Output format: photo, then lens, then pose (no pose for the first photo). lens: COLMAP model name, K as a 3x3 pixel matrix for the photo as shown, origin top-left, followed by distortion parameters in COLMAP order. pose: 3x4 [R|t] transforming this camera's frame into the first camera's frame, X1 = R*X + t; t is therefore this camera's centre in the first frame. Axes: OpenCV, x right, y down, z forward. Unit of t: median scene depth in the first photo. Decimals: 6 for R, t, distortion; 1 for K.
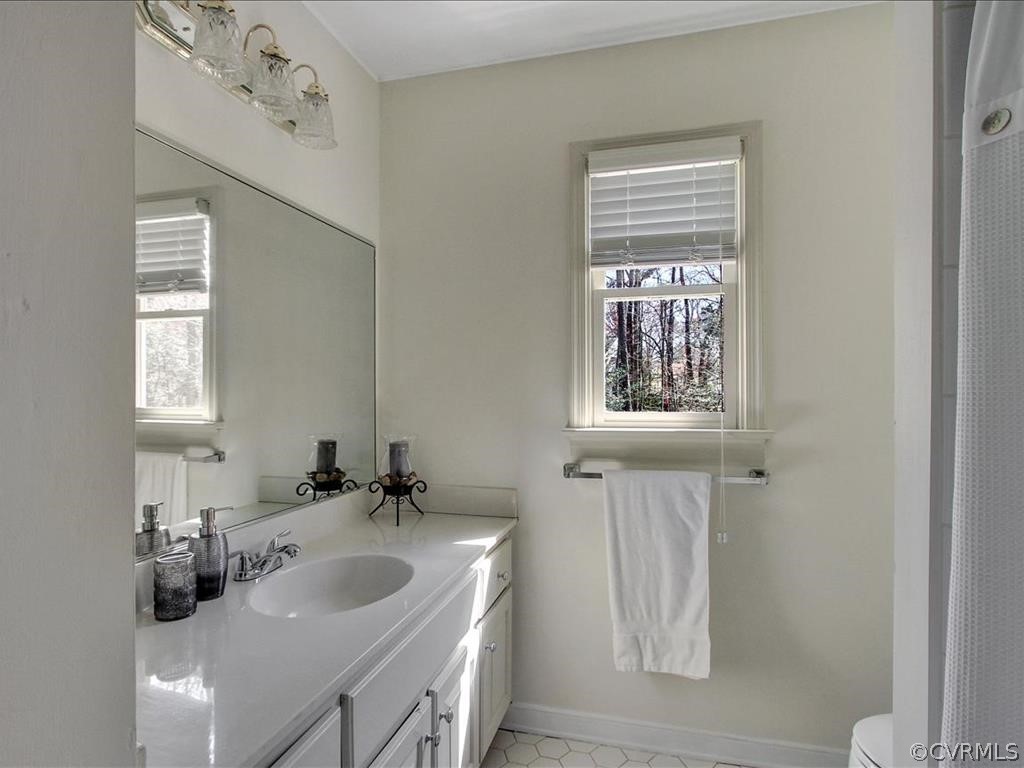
lens RADIAL K [[551.0, 0, 512.2], [0, 551.0, 392.4], [0, 0, 1]] dist [-0.020084, 0.004256]
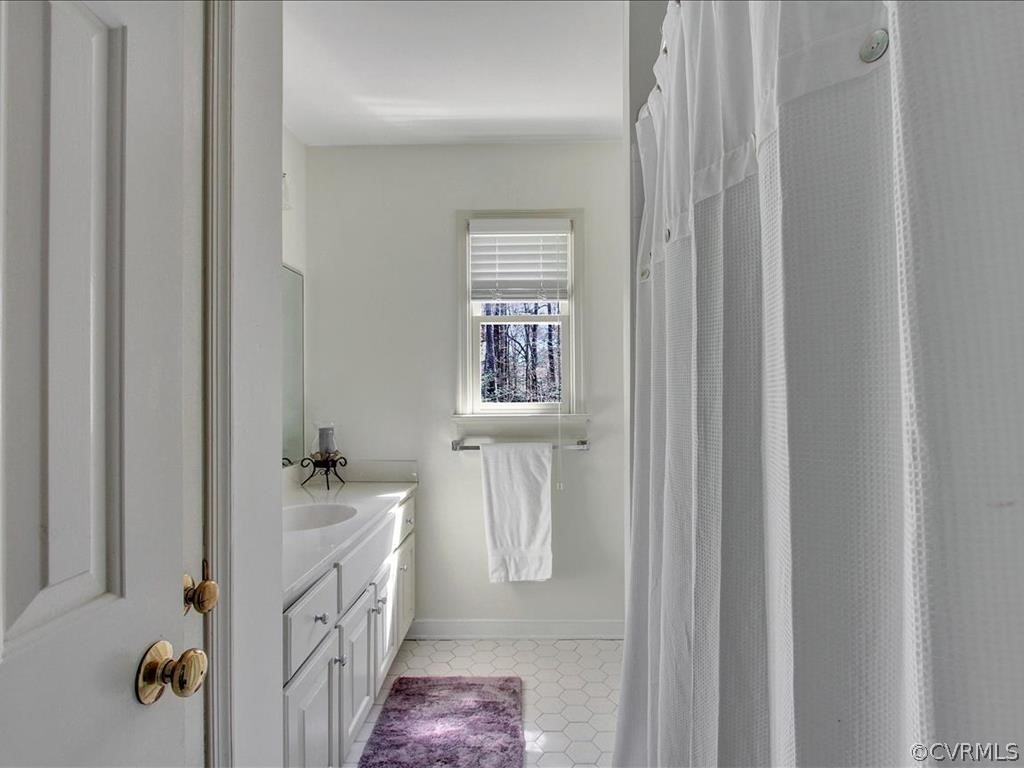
lens RADIAL K [[551.0, 0, 514.6], [0, 551.0, 385.7], [0, 0, 1]] dist [-0.020084, 0.004256]
pose [[0.970659, 0.000508, 0.240459, -0.091295], [0.003846, 0.999837, -0.017639, 0.016616], [-0.240429, 0.018046, 0.970499, -0.405715]]
